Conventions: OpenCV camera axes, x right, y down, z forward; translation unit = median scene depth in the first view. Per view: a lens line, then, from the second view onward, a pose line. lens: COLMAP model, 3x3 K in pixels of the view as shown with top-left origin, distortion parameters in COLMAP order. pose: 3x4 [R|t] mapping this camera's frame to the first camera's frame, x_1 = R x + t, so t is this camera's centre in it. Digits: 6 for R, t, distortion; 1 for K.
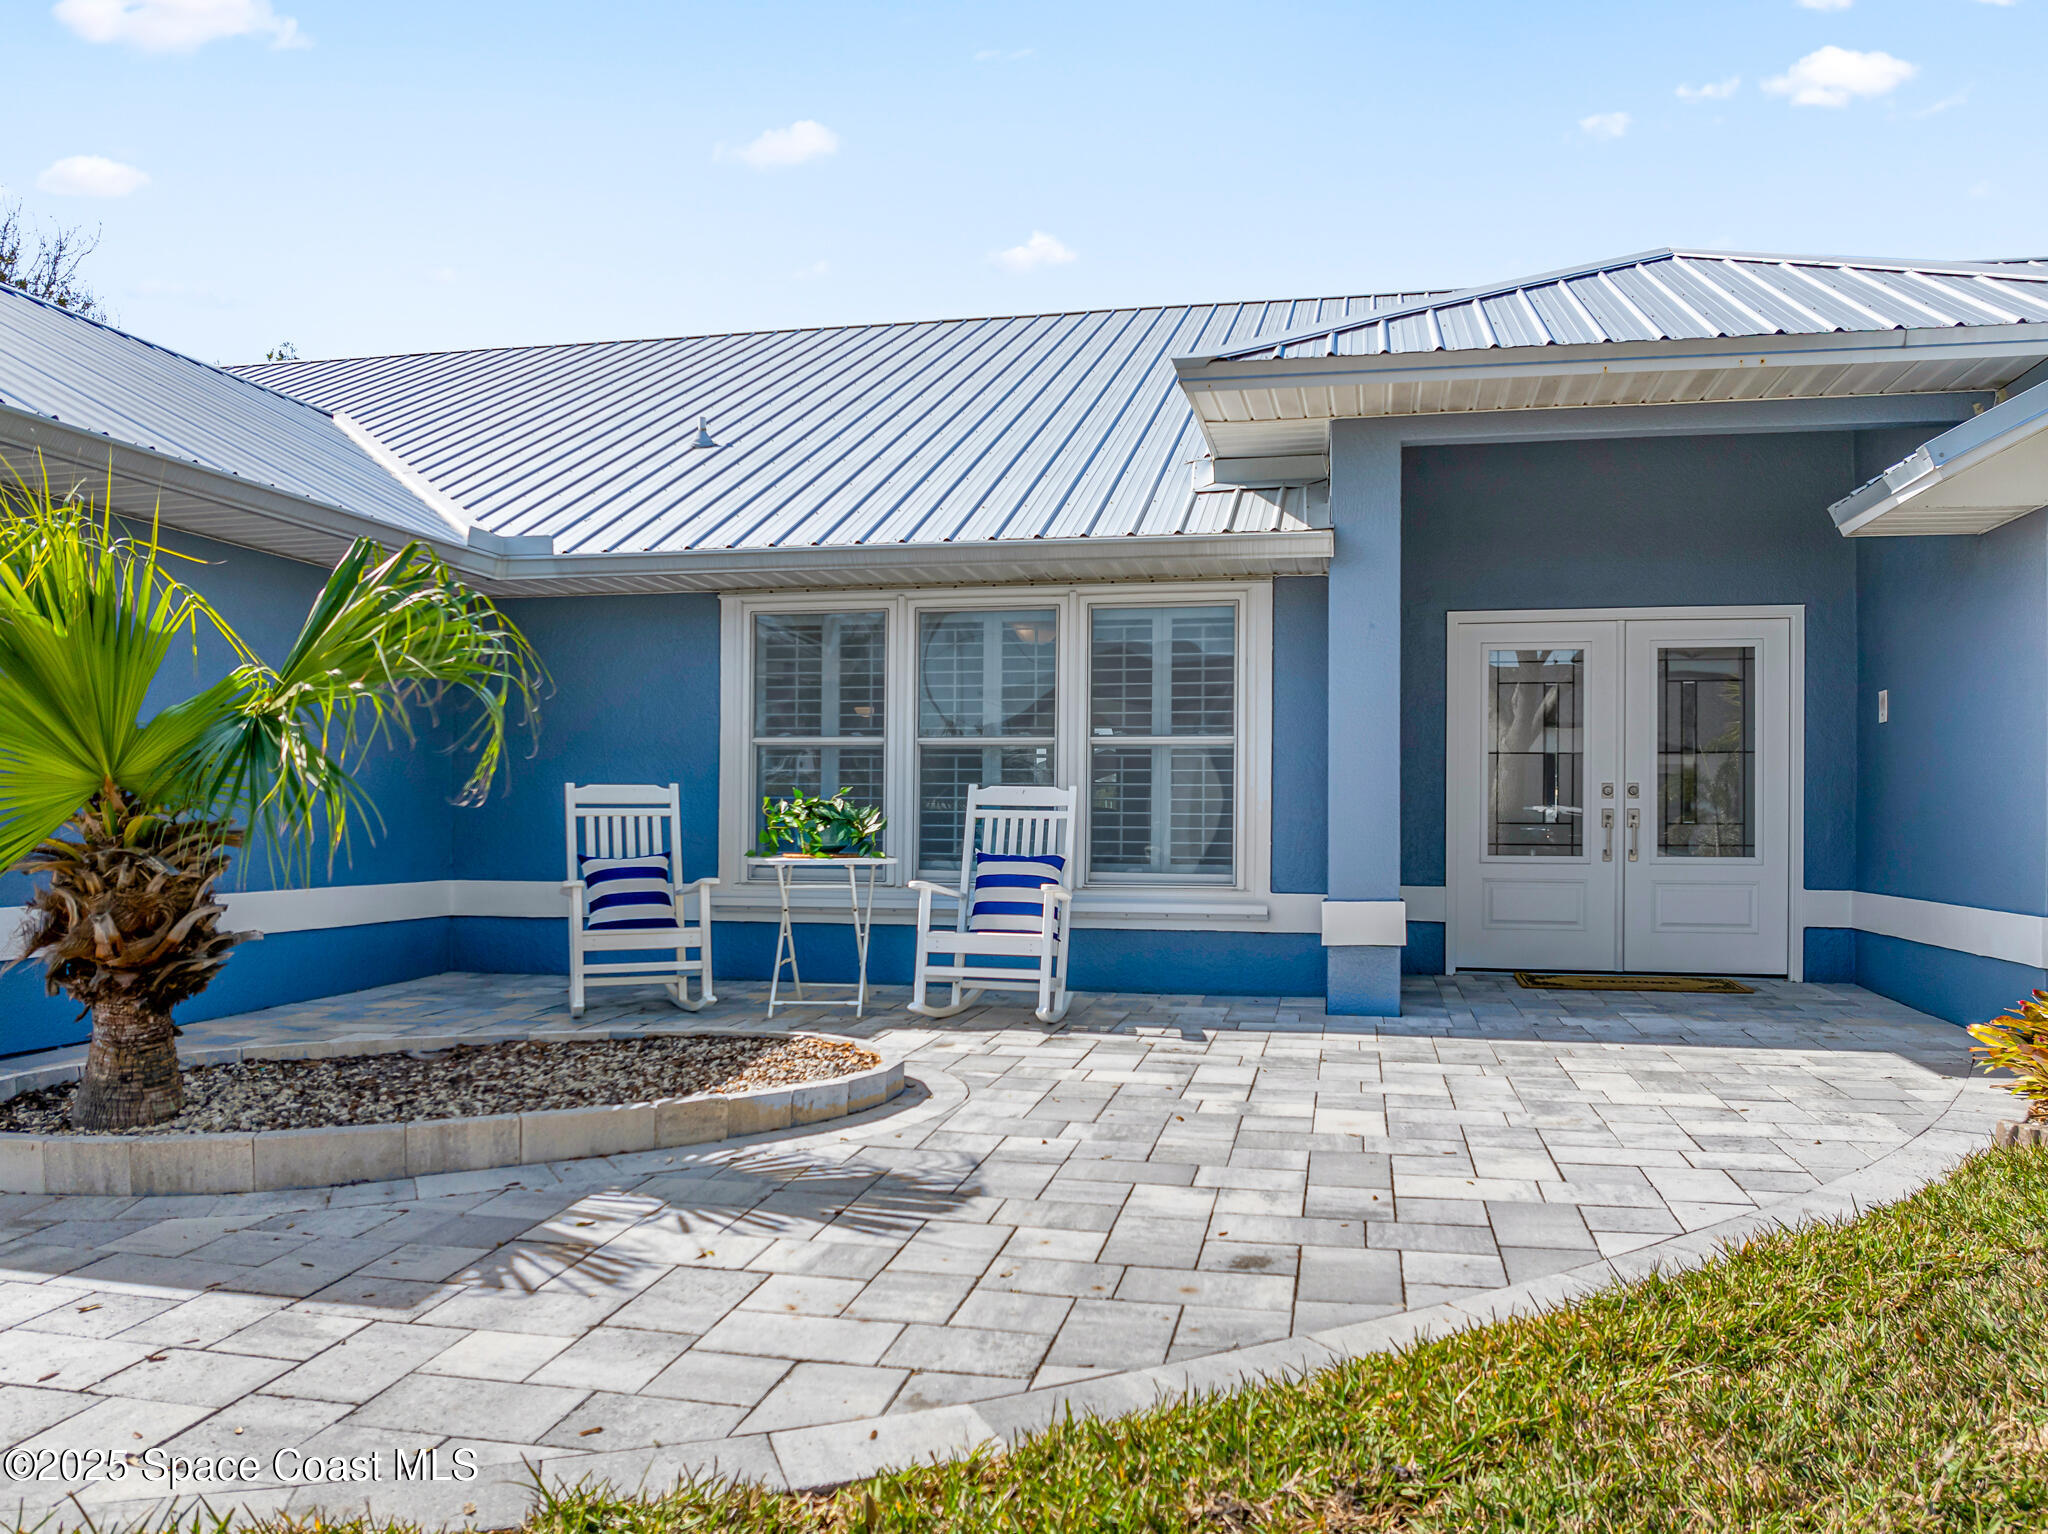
lens RADIAL K [[1484.0, 0, 1065.6], [0, 1484.0, 817.9], [0, 0, 1]] dist [-0.038626, -0.001844]
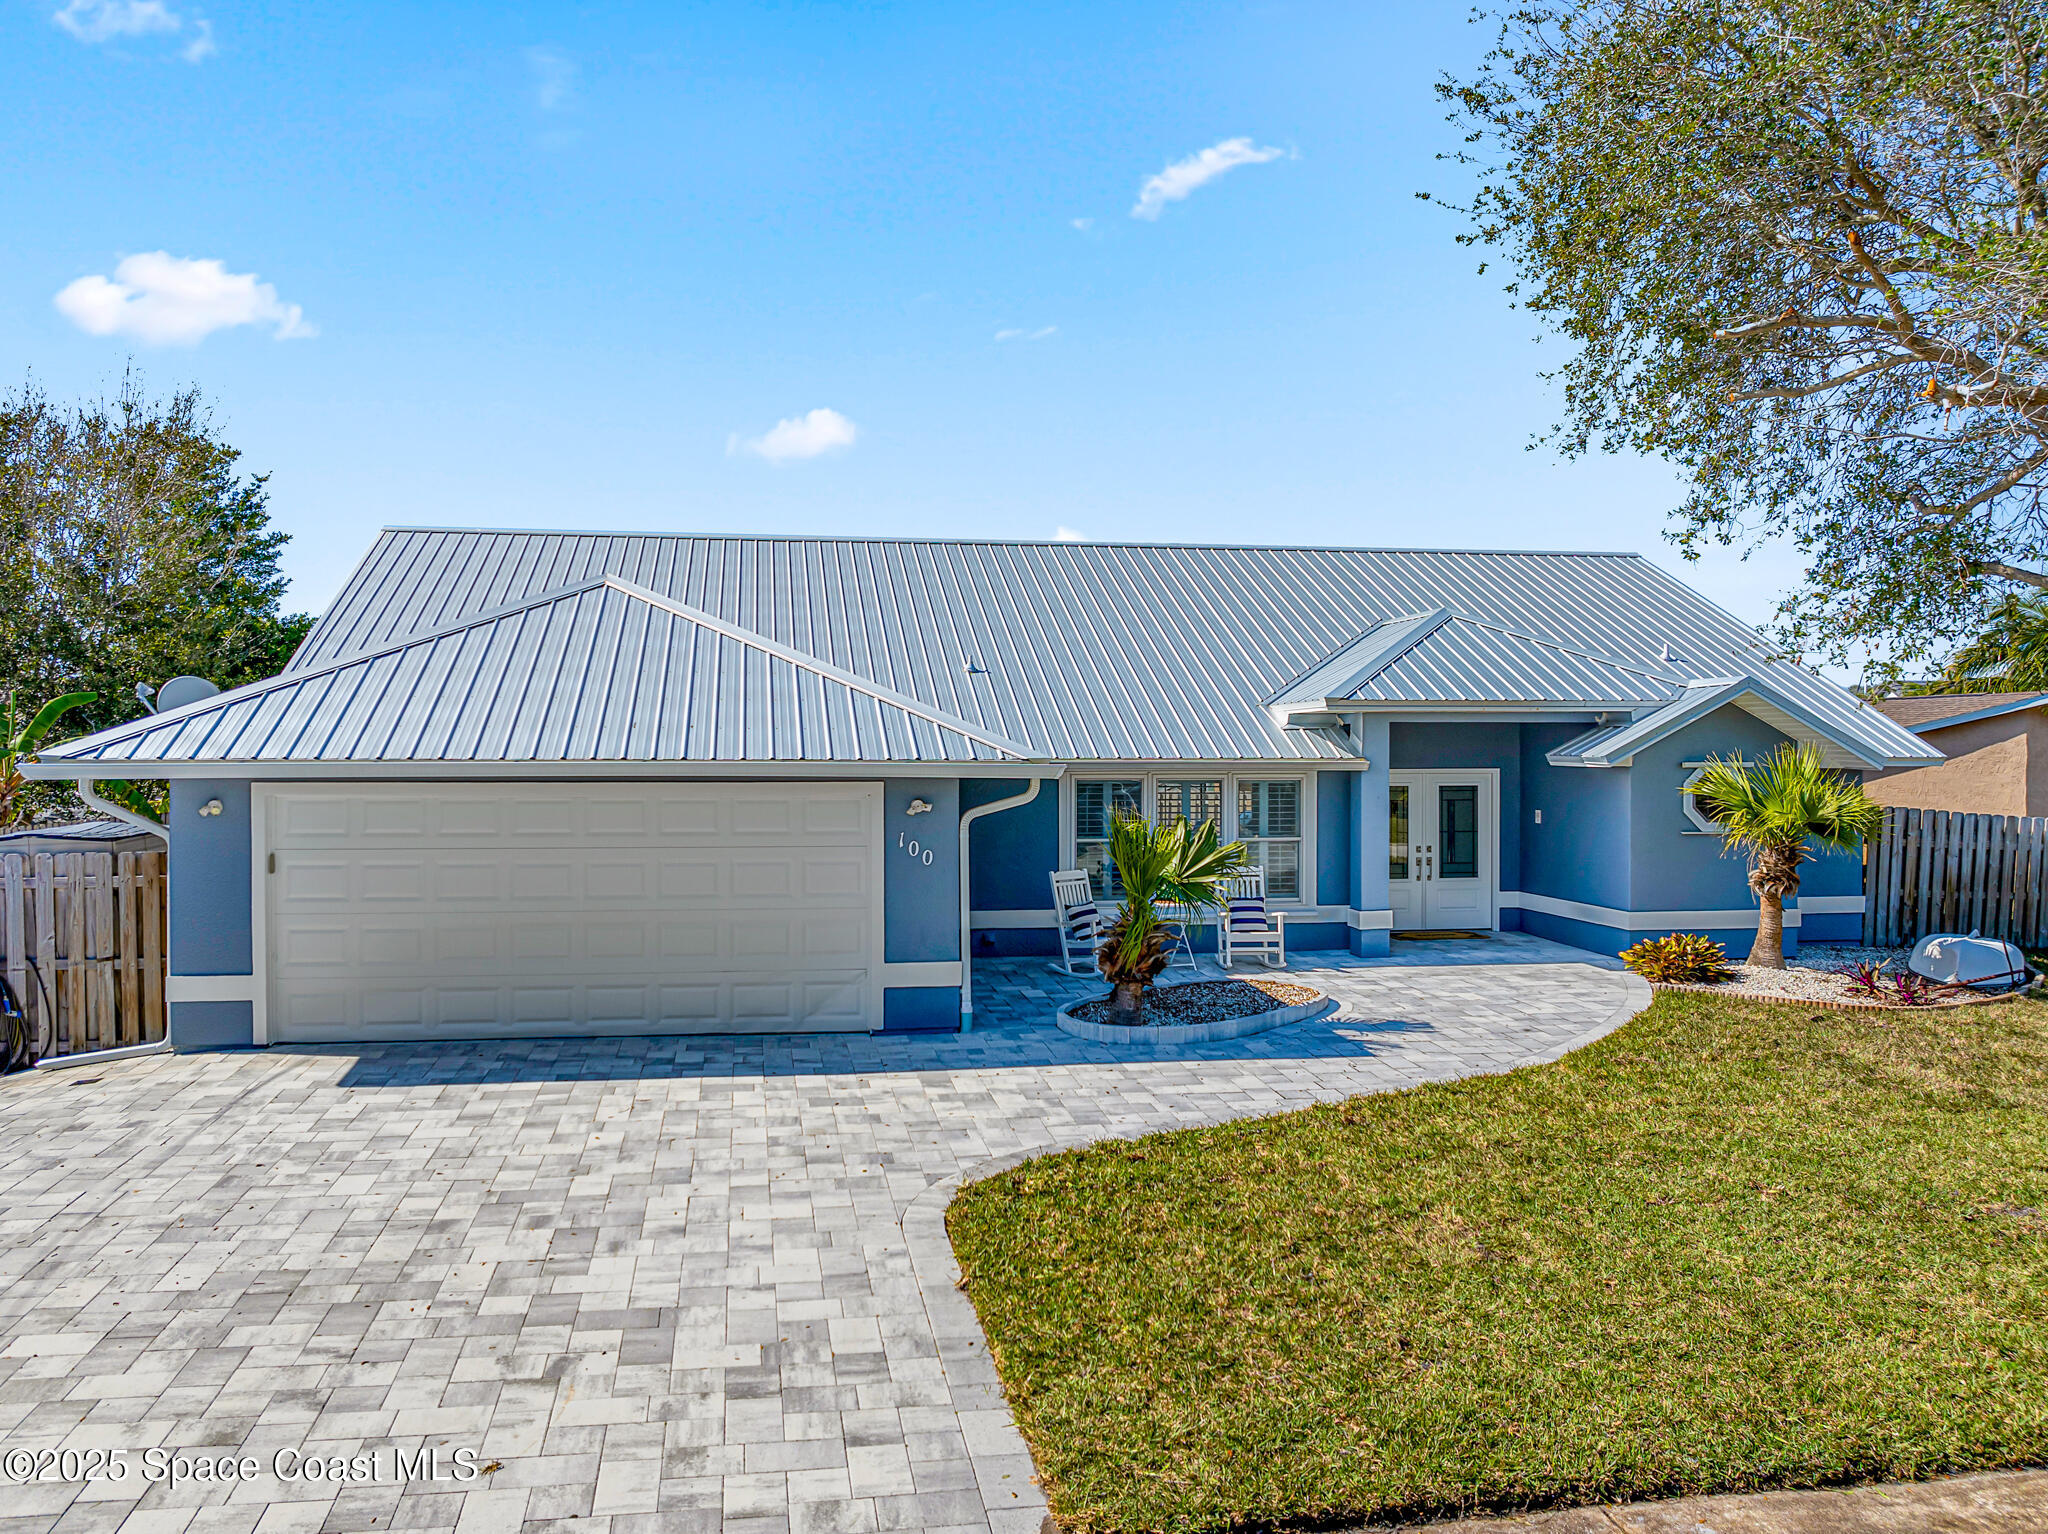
lens RADIAL K [[1532.8, 0, 988.4], [0, 1532.8, 765.0], [0, 0, 1]] dist [-0.037308, 0.003615]
pose [[0.937929, -0.012077, 0.346616, -1.163322], [0.004680, 0.999743, 0.022170, -0.223387], [-0.346795, -0.019172, 0.937745, -1.045918]]
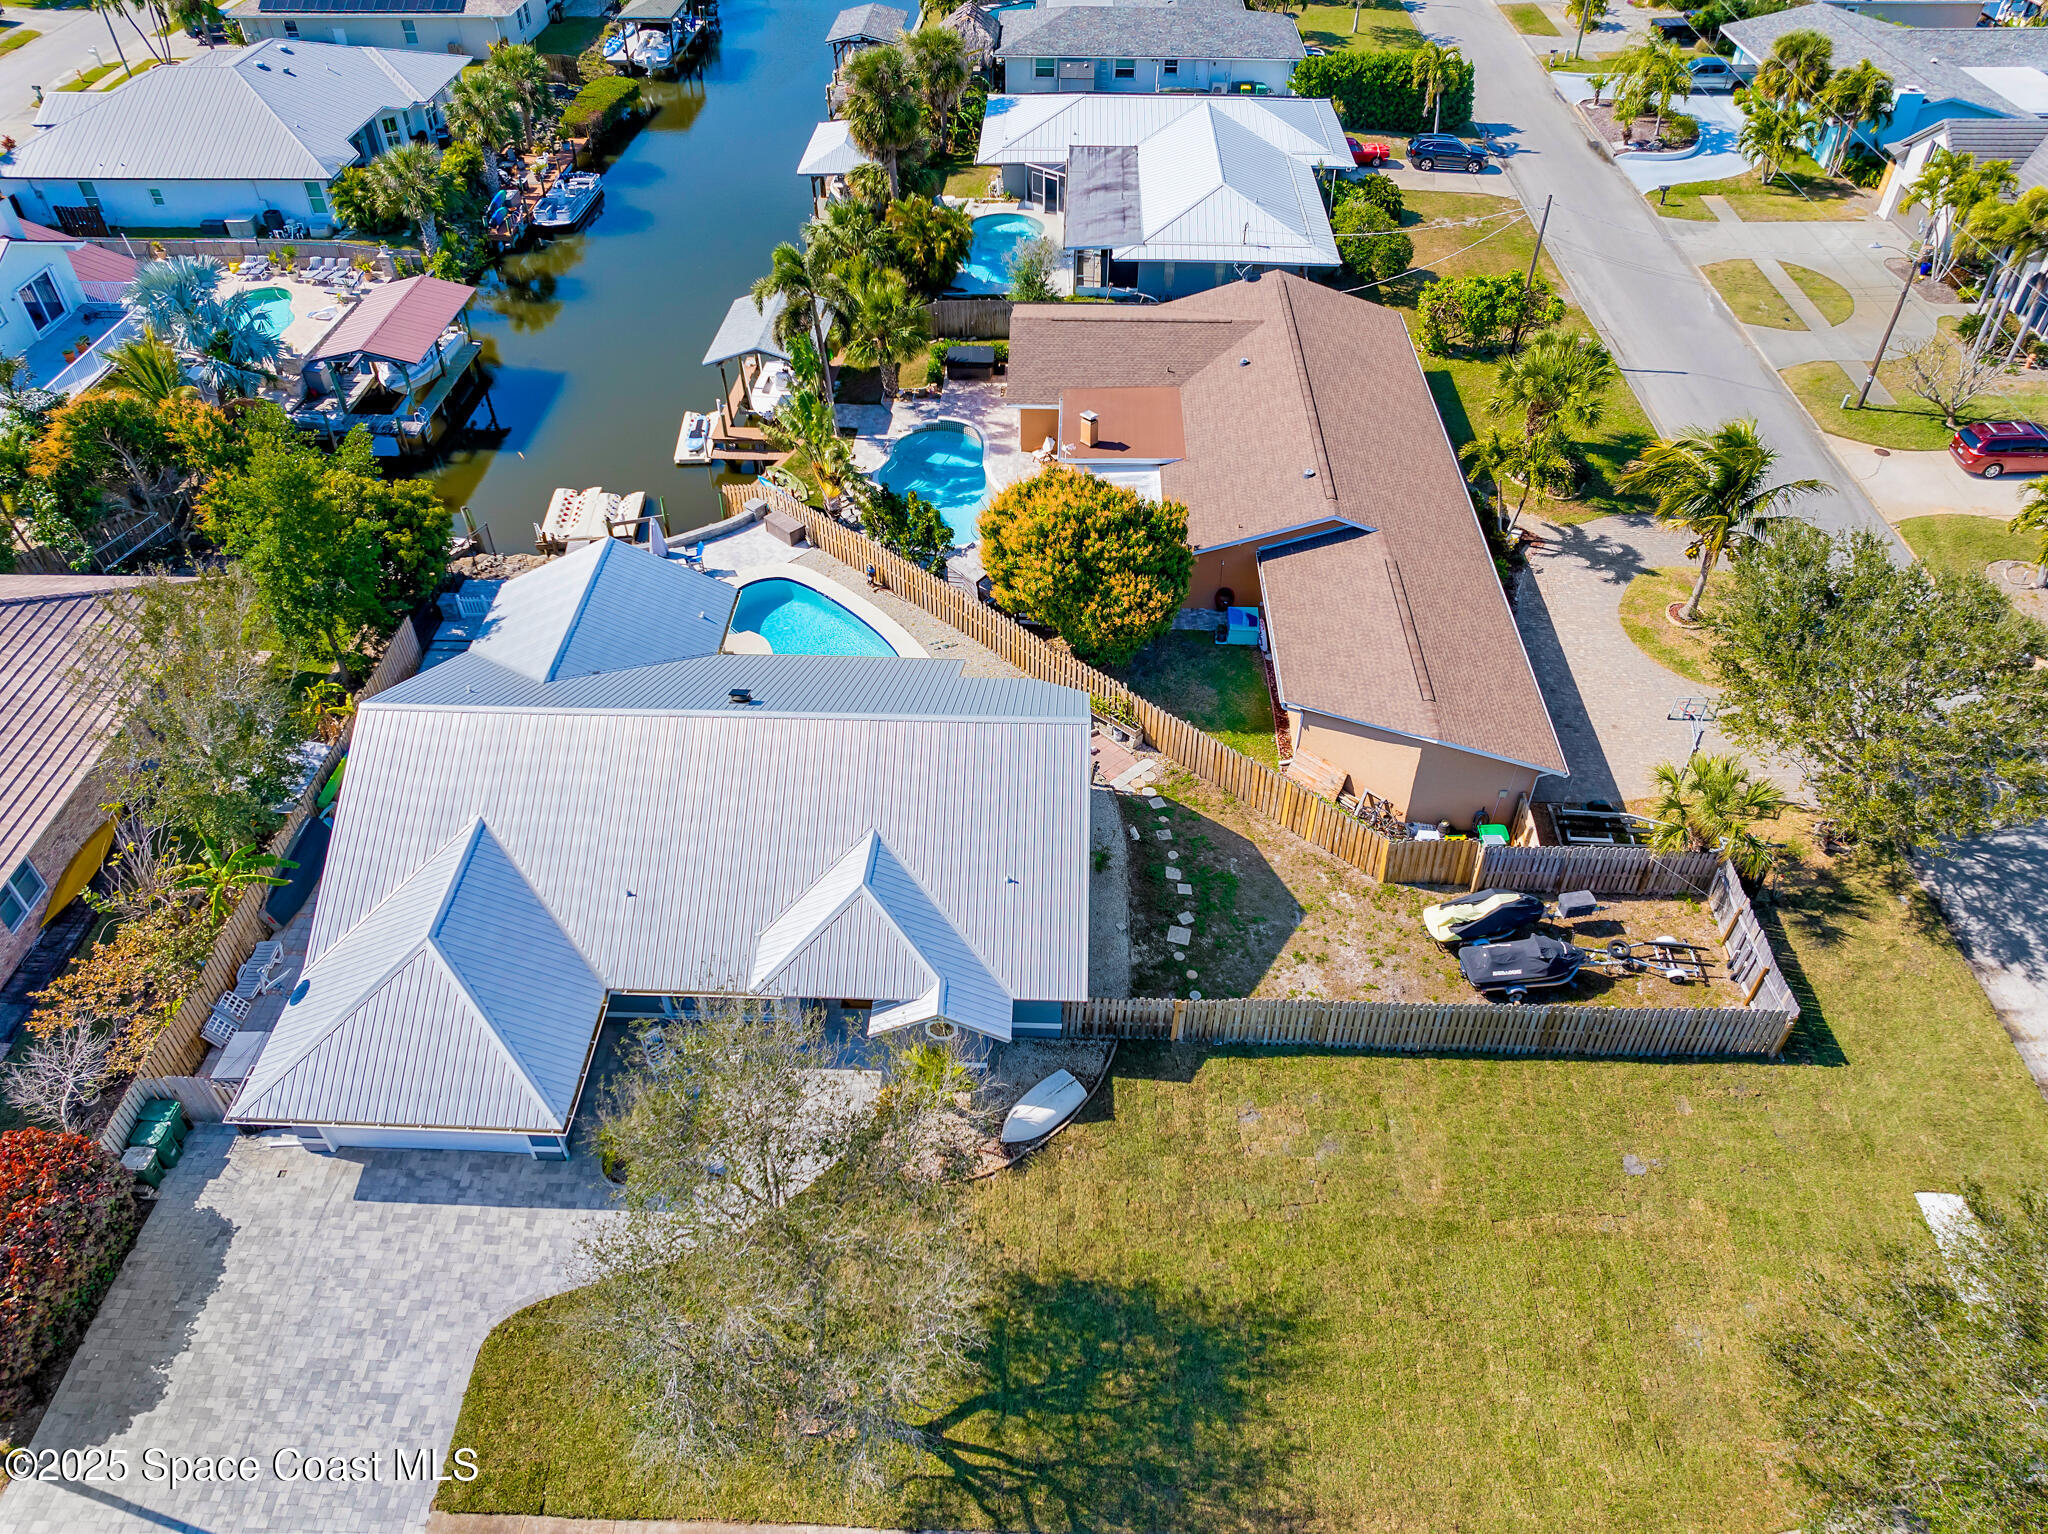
lens RADIAL K [[1416.1, 0, 1024.0], [0, 1416.1, 767.0], [0, 0, 1]] dist [-0.035917, 0.003173]
pose [[0.985766, -0.128452, 0.108472, 0.513978], [0.021060, 0.734446, 0.678341, -3.796177], [-0.166801, -0.666401, 0.726696, -2.065248]]
